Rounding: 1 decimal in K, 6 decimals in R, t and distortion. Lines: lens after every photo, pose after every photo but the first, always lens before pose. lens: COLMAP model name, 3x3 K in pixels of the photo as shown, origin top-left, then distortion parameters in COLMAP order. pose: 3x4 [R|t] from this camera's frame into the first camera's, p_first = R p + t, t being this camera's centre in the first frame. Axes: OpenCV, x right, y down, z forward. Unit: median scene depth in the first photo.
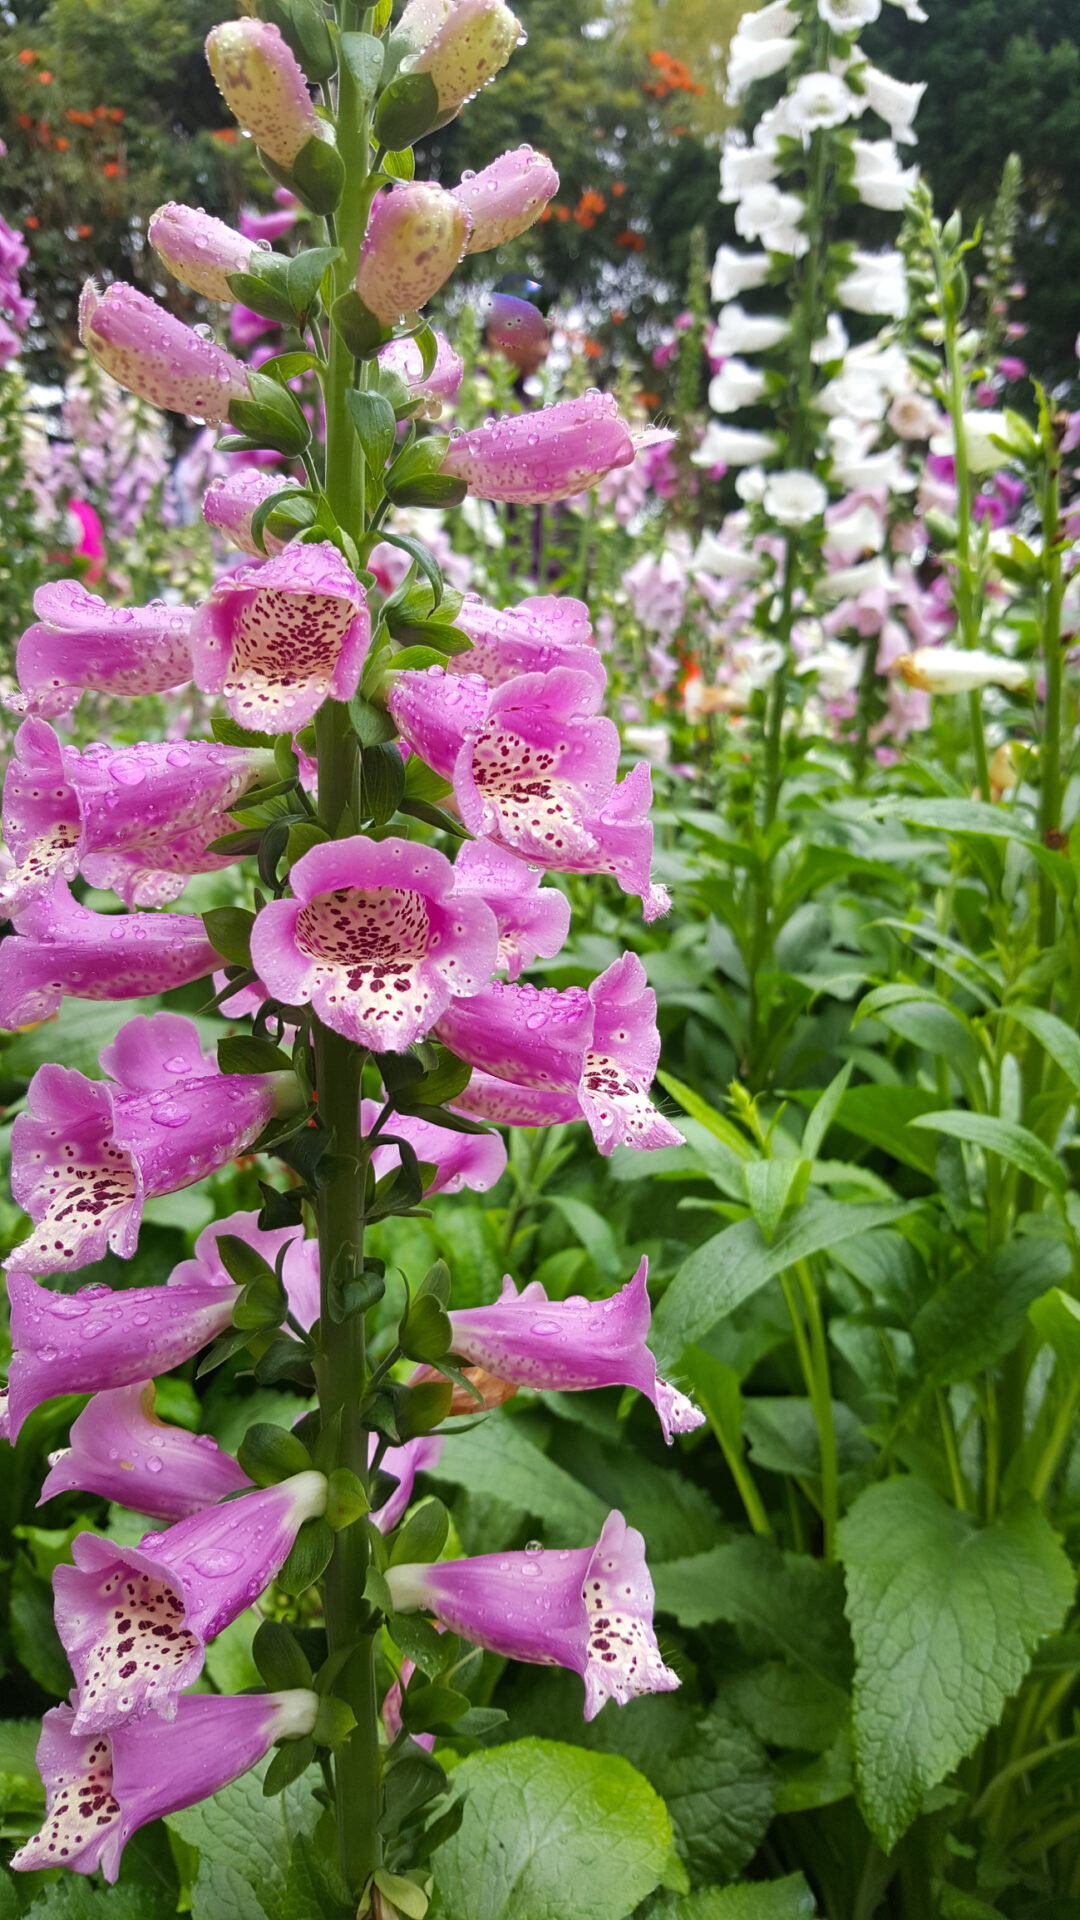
lens RADIAL K [[1597.5, 0, 540.0], [0, 1597.5, 960.0], [0, 0, 1]] dist [0.208176, -0.483249]
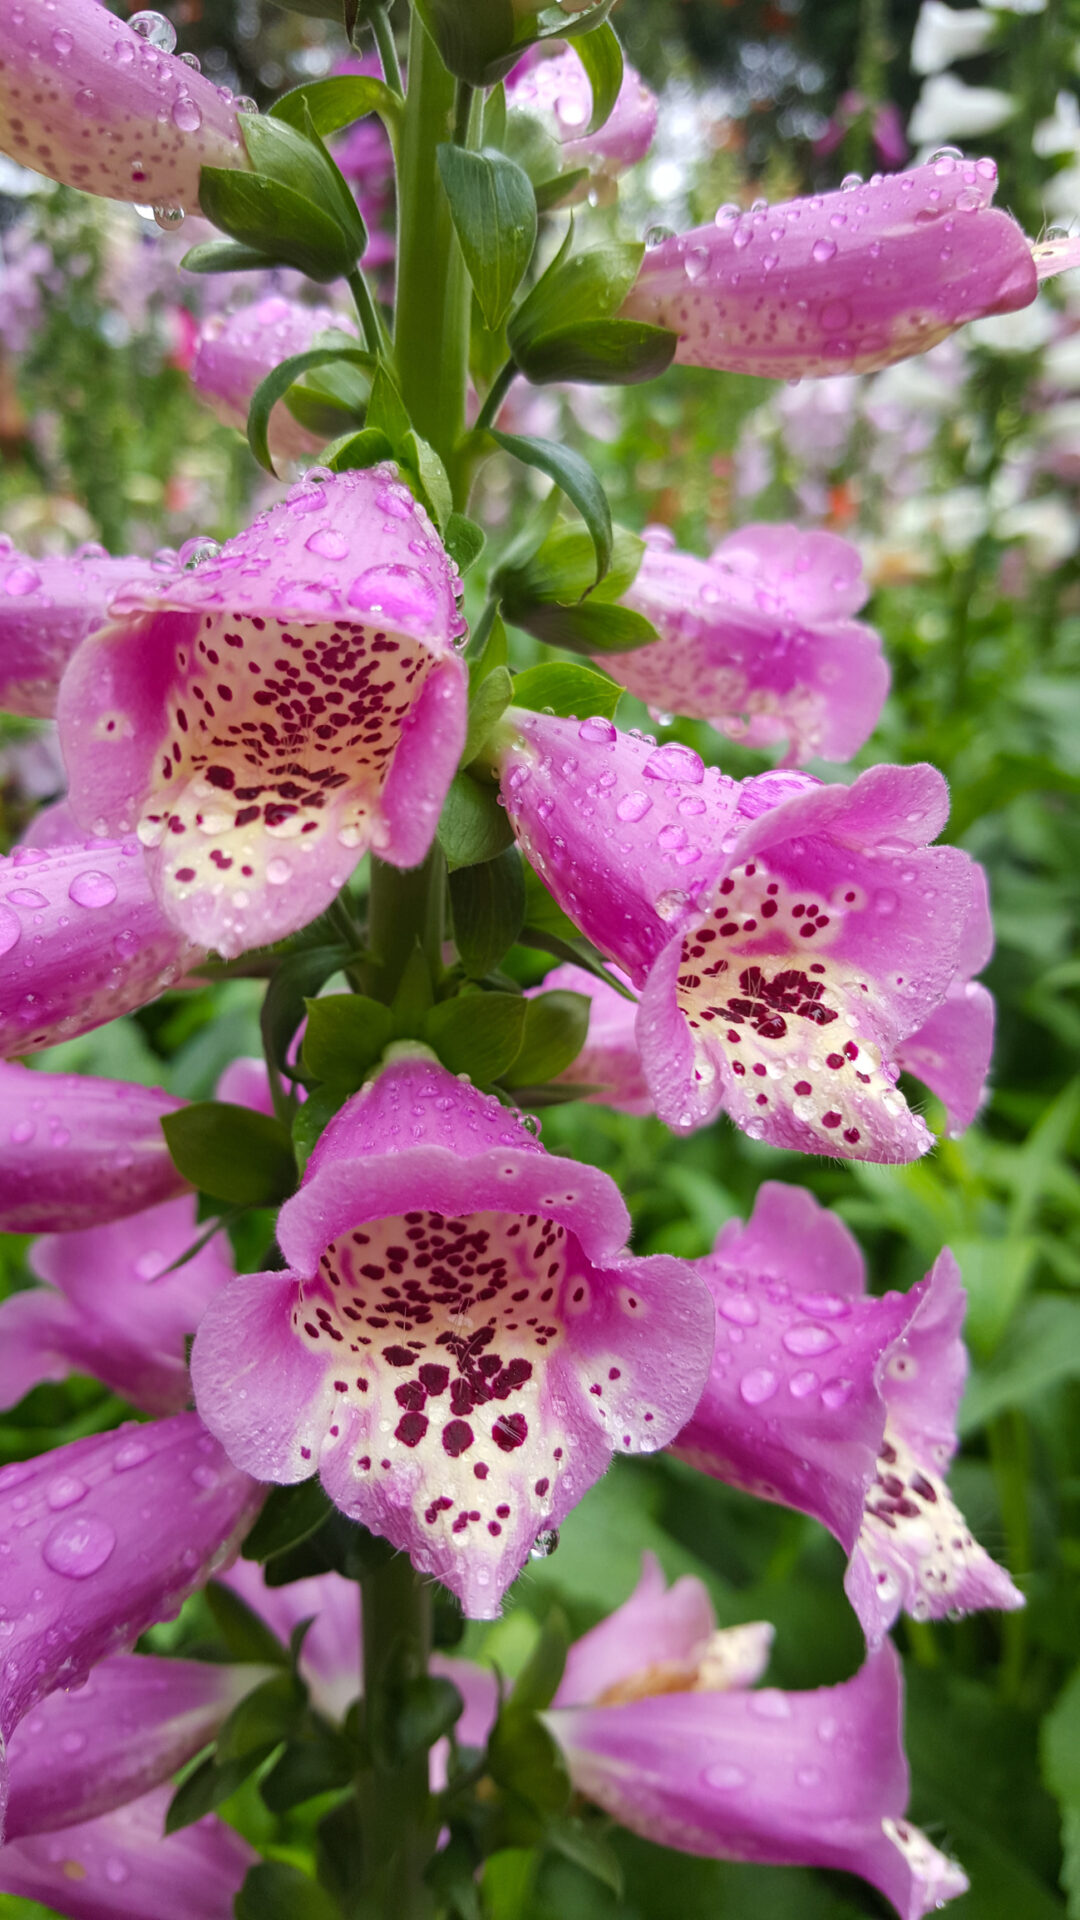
lens RADIAL K [[1573.8, 0, 510.8], [0, 1573.8, 963.8], [0, 0, 1]] dist [0.156921, -0.457297]
pose [[0.996262, 0.041616, -0.075693, -0.052659], [-0.032458, 0.992431, 0.118435, -0.168436], [0.080049, -0.115536, 0.990073, 0.516407]]
